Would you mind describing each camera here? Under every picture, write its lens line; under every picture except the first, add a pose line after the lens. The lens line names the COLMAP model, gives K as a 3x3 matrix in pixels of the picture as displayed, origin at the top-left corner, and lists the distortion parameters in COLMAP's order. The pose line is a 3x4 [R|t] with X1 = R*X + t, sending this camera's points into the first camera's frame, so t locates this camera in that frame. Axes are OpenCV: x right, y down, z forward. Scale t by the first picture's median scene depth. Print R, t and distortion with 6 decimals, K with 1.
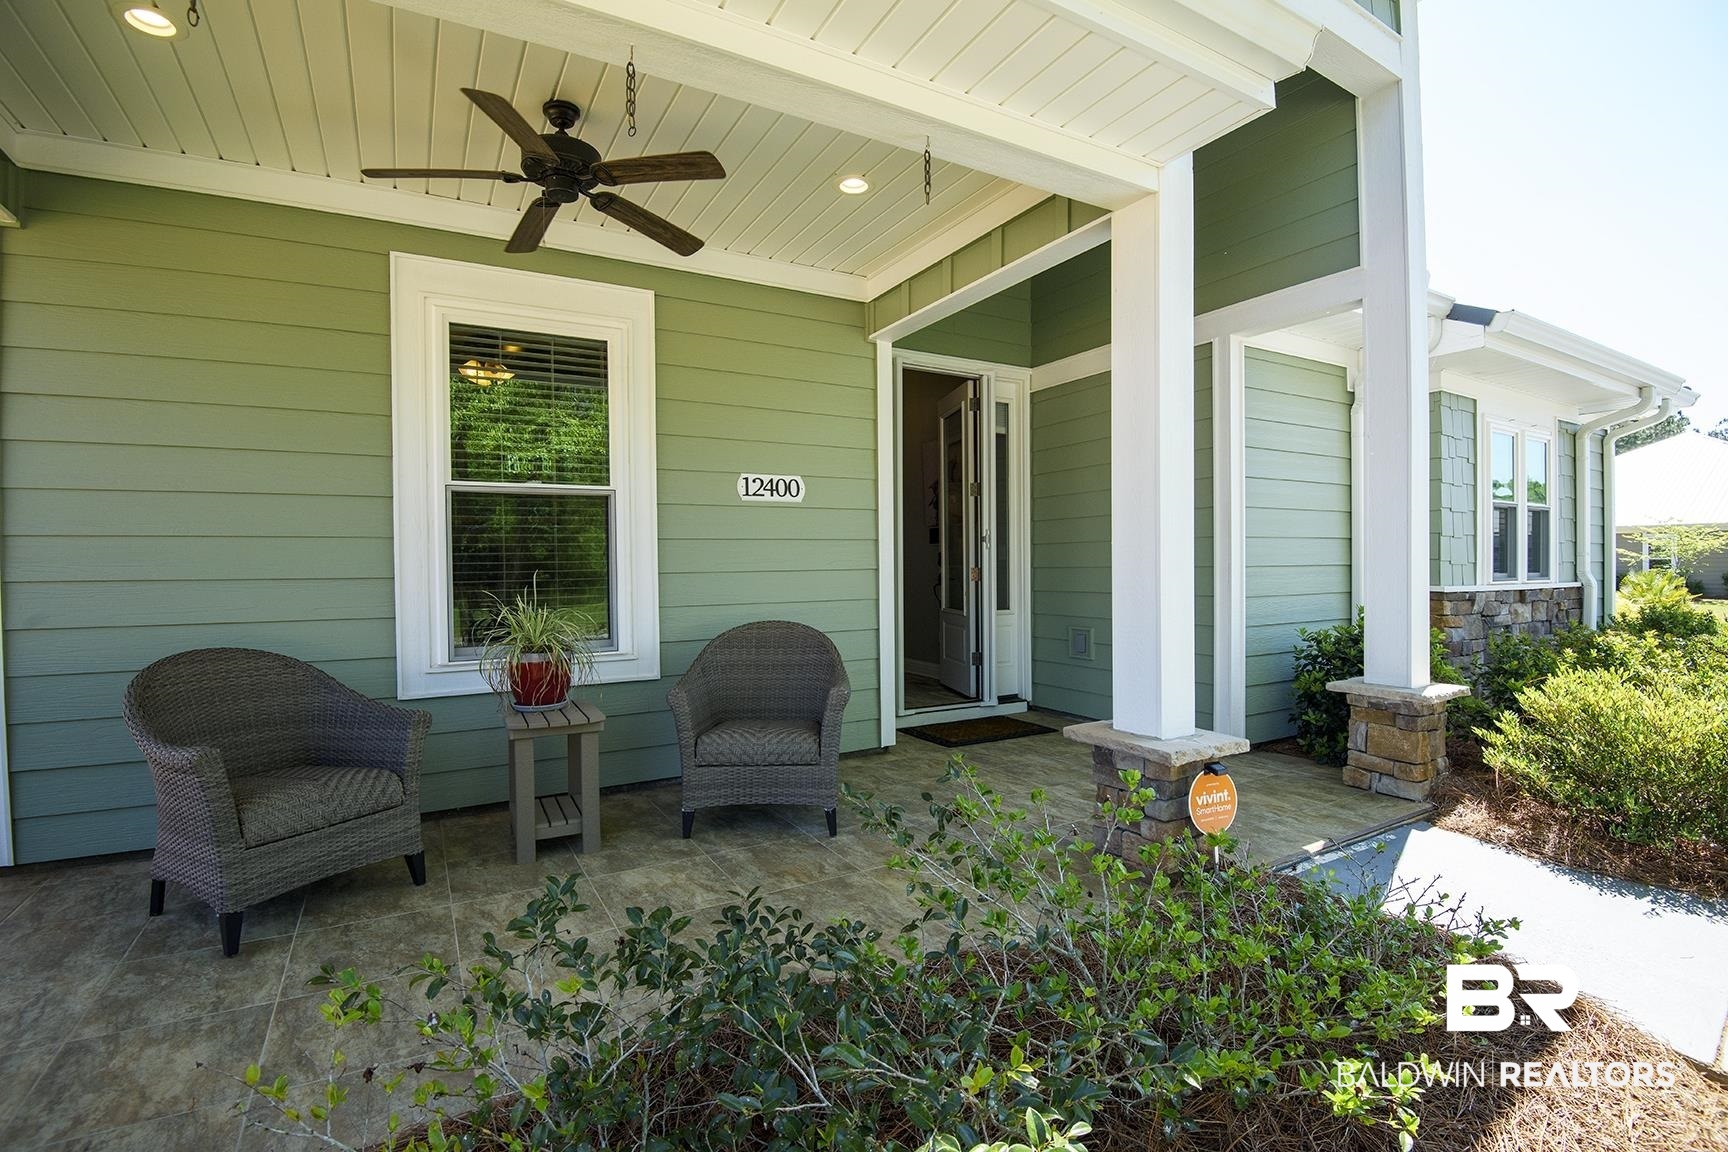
lens RADIAL K [[794.2, 0, 864.0], [0, 794.2, 576.0], [0, 0, 1]] dist [-0.001619, -0.033065]
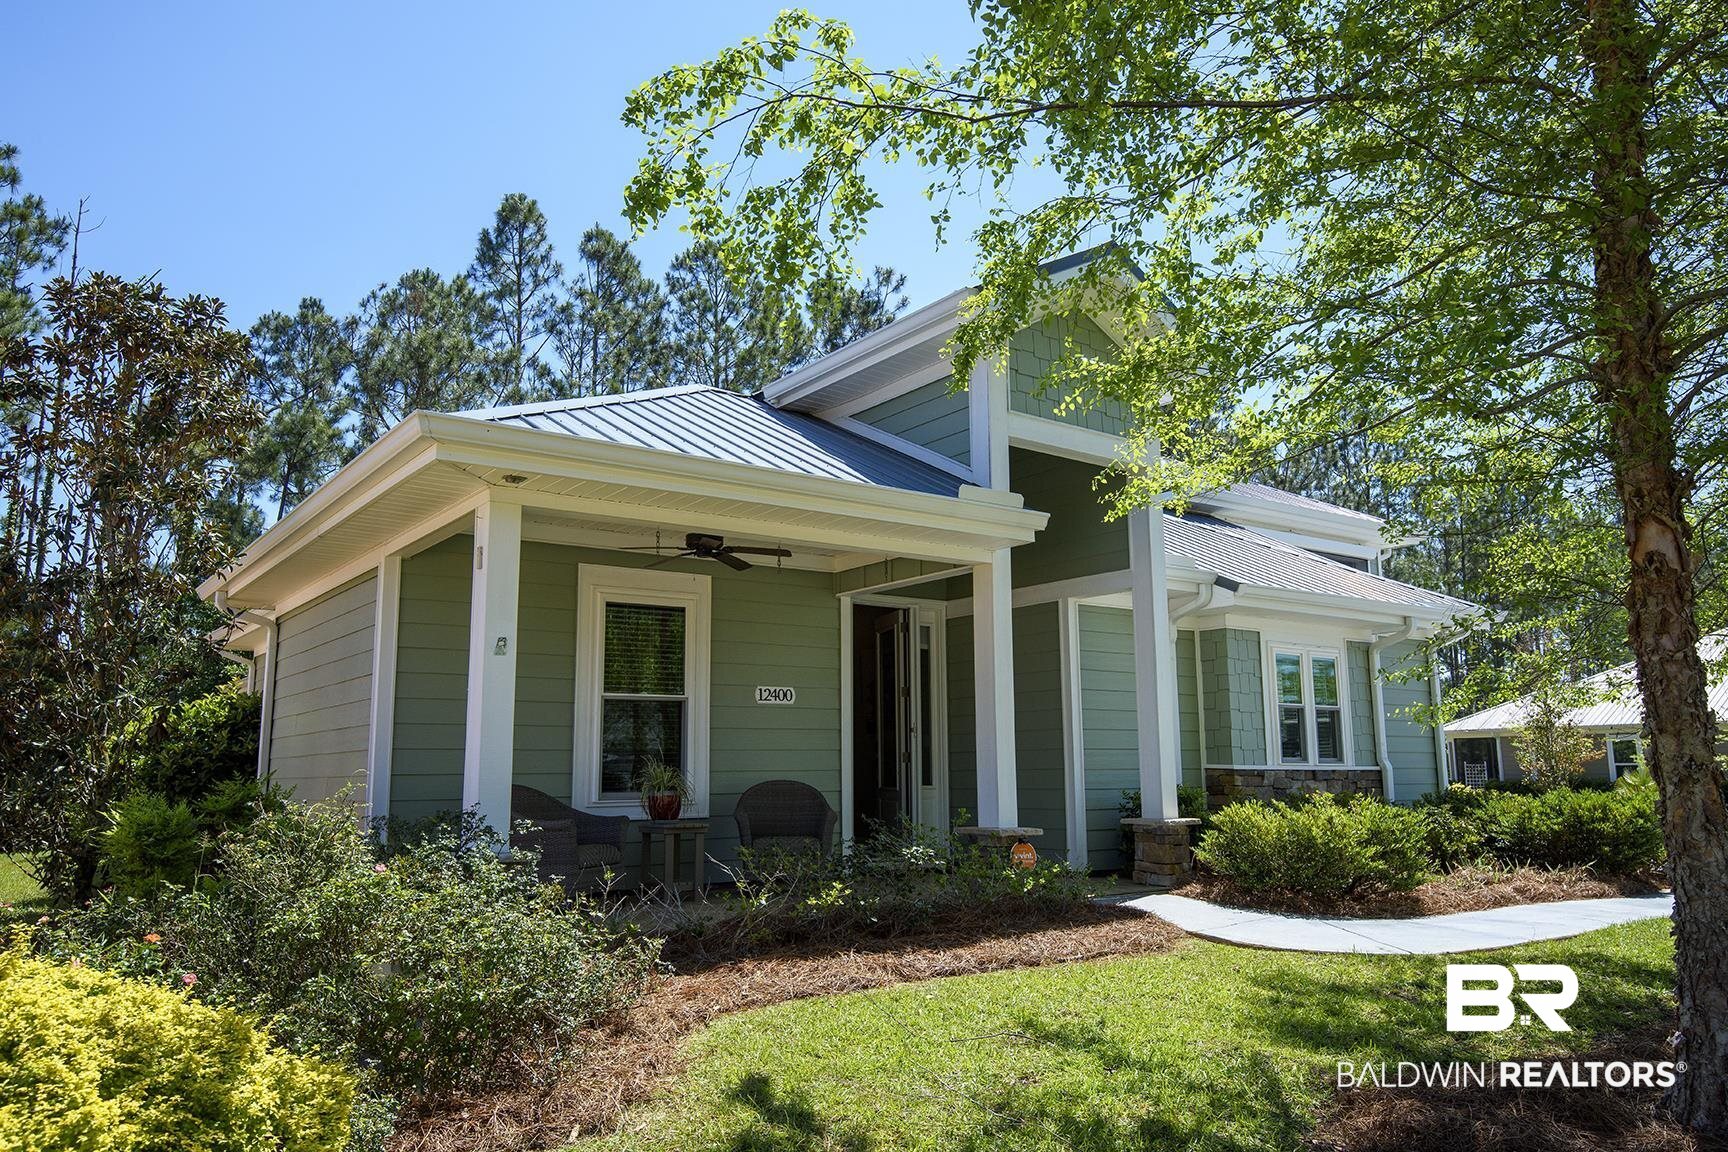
lens RADIAL K [[1263.8, 0, 864.0], [0, 1263.8, 576.0], [0, 0, 1]] dist [0.008878, 0.000473]
pose [[0.993743, 0.018763, 0.110106, -0.220709], [0.000272, 0.985378, -0.170380, 0.079222], [-0.111693, 0.169343, 0.979208, -1.465066]]
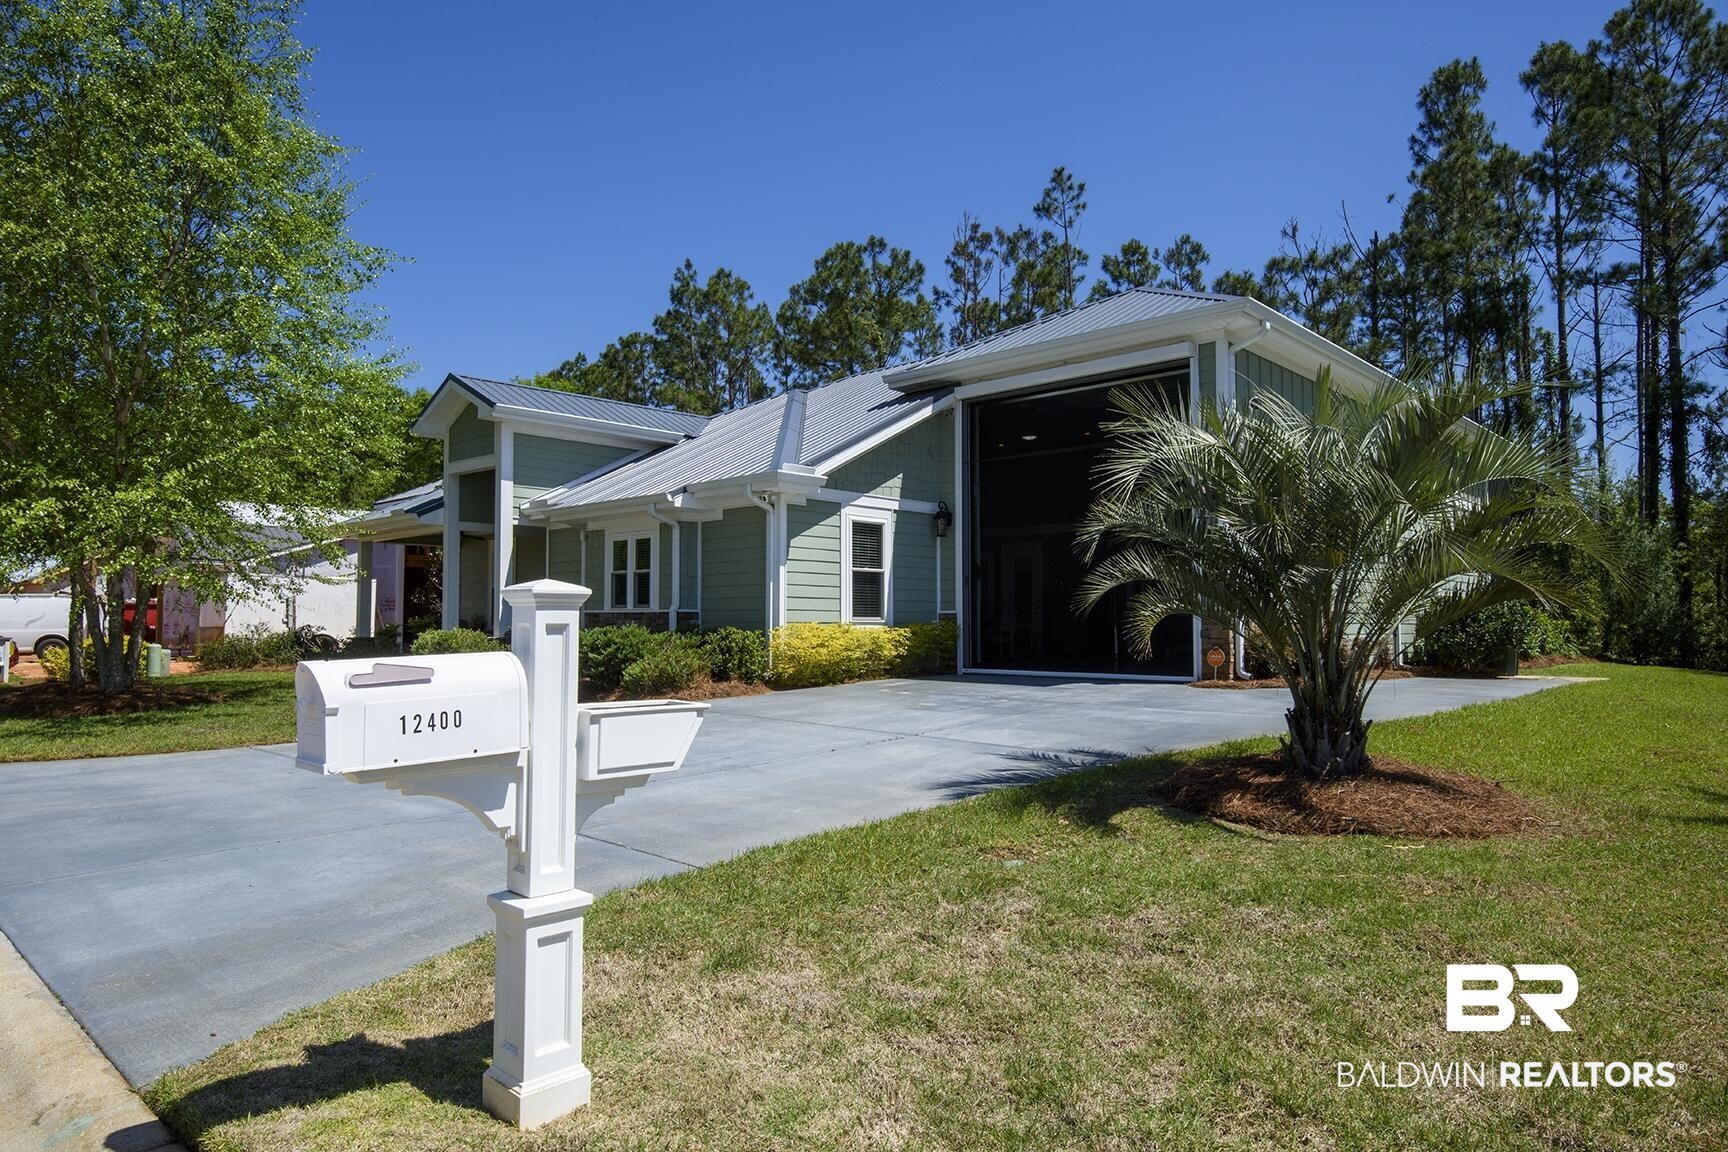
lens RADIAL K [[1025.3, 0, 869.8], [0, 1025.3, 573.9], [0, 0, 1]] dist [0.017998, 0.000510]
pose [[0.289102, -0.033692, -0.956705, 4.875614], [-0.009609, 0.999228, -0.038093, 0.018455], [0.957250, 0.020206, 0.288555, 1.109786]]
